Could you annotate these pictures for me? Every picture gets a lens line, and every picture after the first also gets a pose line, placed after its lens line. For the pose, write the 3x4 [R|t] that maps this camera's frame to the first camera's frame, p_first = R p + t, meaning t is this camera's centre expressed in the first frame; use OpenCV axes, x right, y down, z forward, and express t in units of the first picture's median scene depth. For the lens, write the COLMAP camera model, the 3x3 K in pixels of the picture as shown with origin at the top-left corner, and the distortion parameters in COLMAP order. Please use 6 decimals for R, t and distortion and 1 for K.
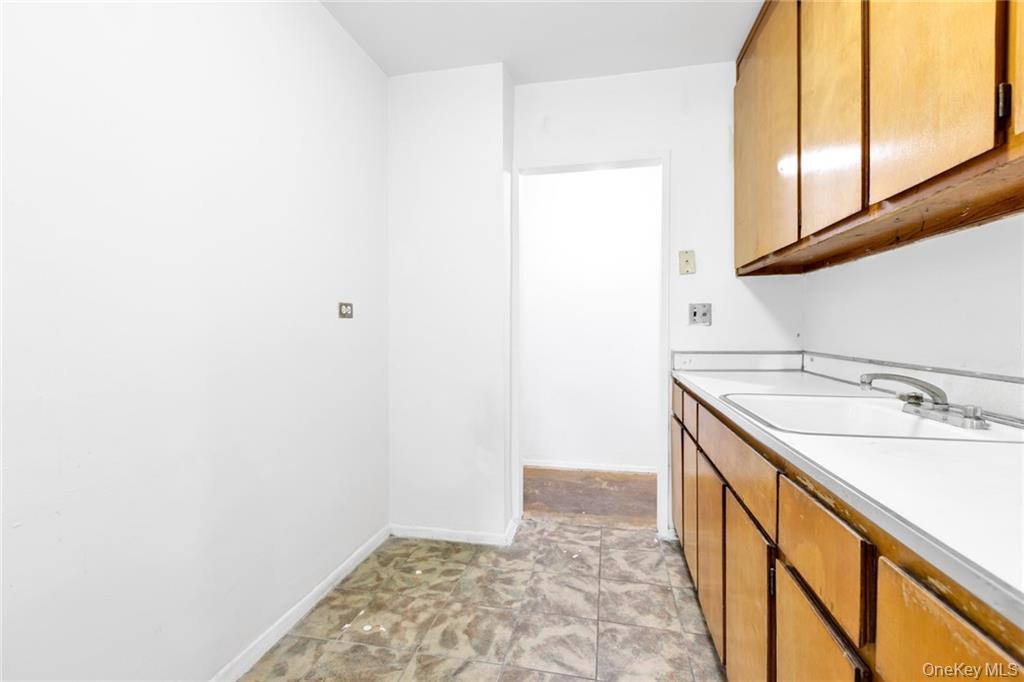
lens RADIAL K [[464.7, 0, 502.0], [0, 464.7, 334.2], [0, 0, 1]] dist [0.003908, -0.001803]
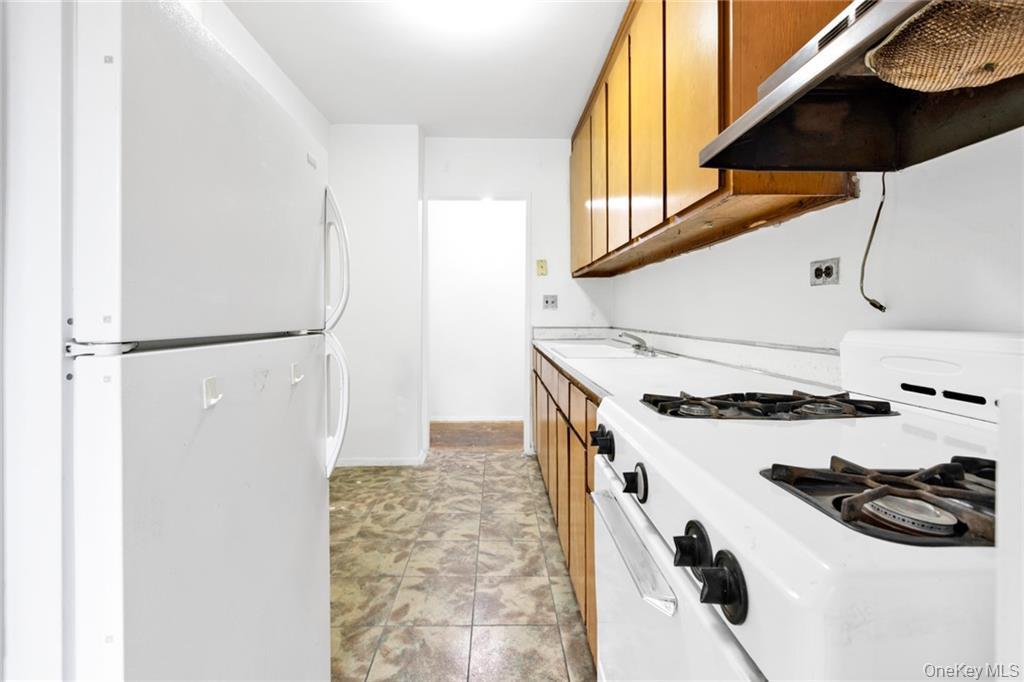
lens RADIAL K [[510.6, 0, 504.7], [0, 510.6, 316.5], [0, 0, 1]] dist [0.001904, 0.000112]
pose [[0.972315, 0.002514, 0.233661, -0.110423], [-0.000729, 0.999970, -0.007723, 0.017096], [-0.233673, 0.007339, 0.972288, -0.610998]]
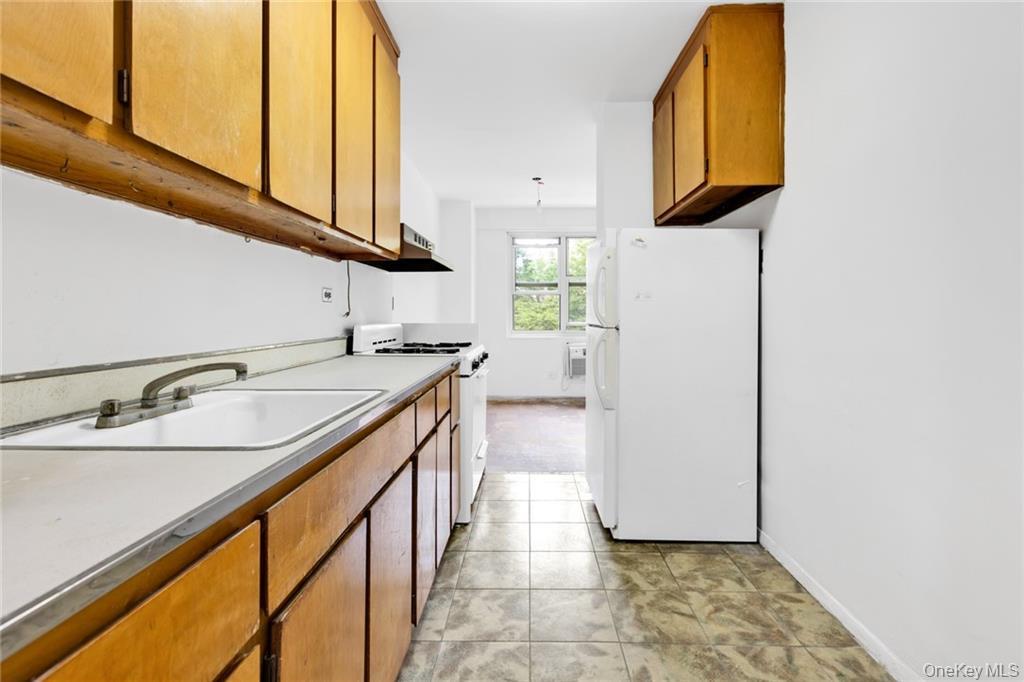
lens RADIAL K [[464.7, 0, 526.1], [0, 464.7, 316.0], [0, 0, 1]] dist [0.003908, -0.001803]
pose [[-0.977268, 0.004135, -0.211966, 0.253174], [0.001488, 0.999919, 0.012646, -0.012802], [0.212001, 0.012043, -0.977195, 1.206757]]
